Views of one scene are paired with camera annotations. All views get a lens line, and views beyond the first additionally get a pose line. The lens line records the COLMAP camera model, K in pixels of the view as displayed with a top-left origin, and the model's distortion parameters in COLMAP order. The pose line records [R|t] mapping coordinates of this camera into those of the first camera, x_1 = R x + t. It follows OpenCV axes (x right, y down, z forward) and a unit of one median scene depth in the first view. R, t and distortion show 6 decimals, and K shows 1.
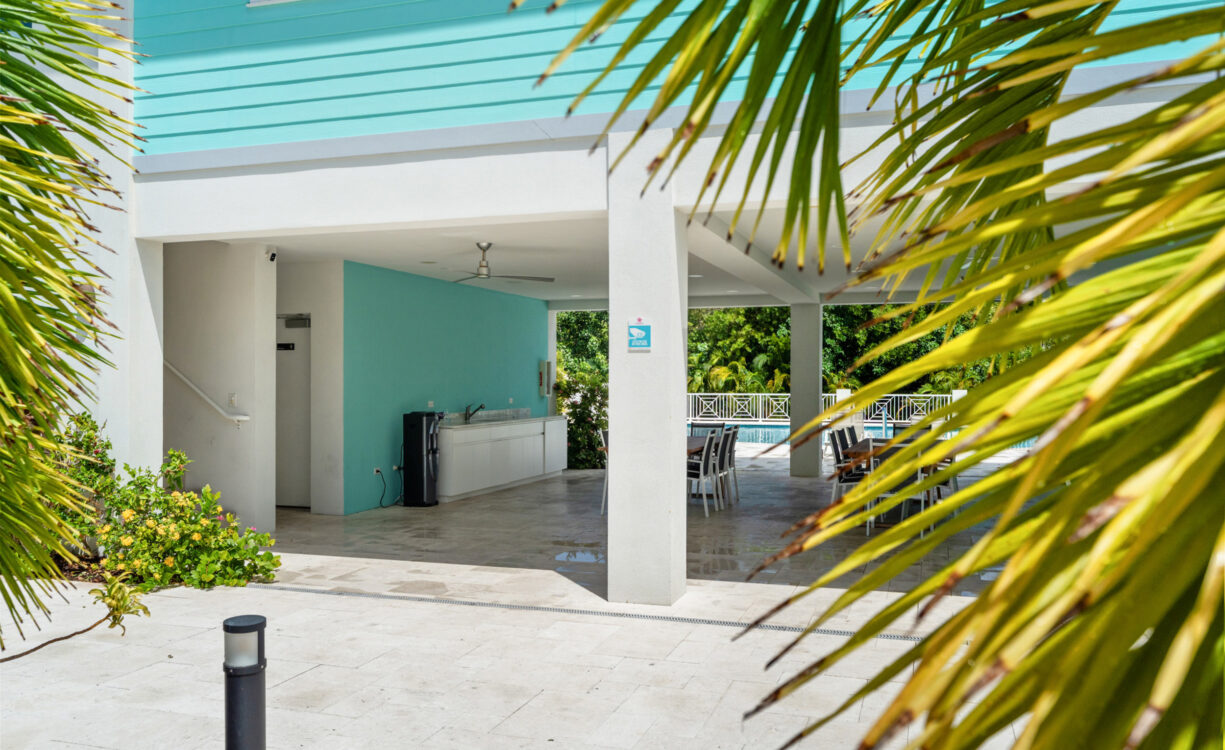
lens RADIAL K [[989.5, 0, 612.1], [0, 989.5, 373.6], [0, 0, 1]] dist [-0.003988, -0.000371]
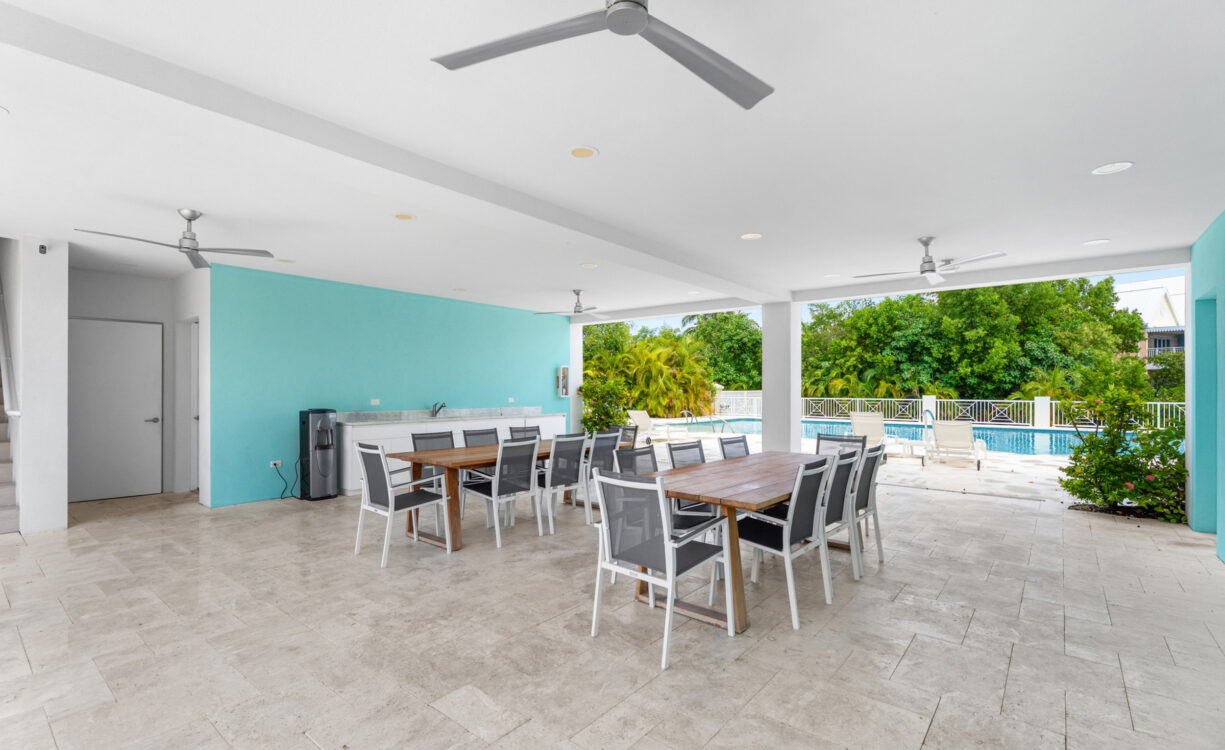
lens RADIAL K [[550.6, 0, 613.3], [0, 550.6, 380.1], [0, 0, 1]] dist [0.002172, 0.000161]
pose [[0.931771, -0.002840, -0.363036, 0.097743], [-0.001556, 0.999929, -0.011817, 0.004508], [0.363043, 0.011575, 0.931700, 0.178859]]
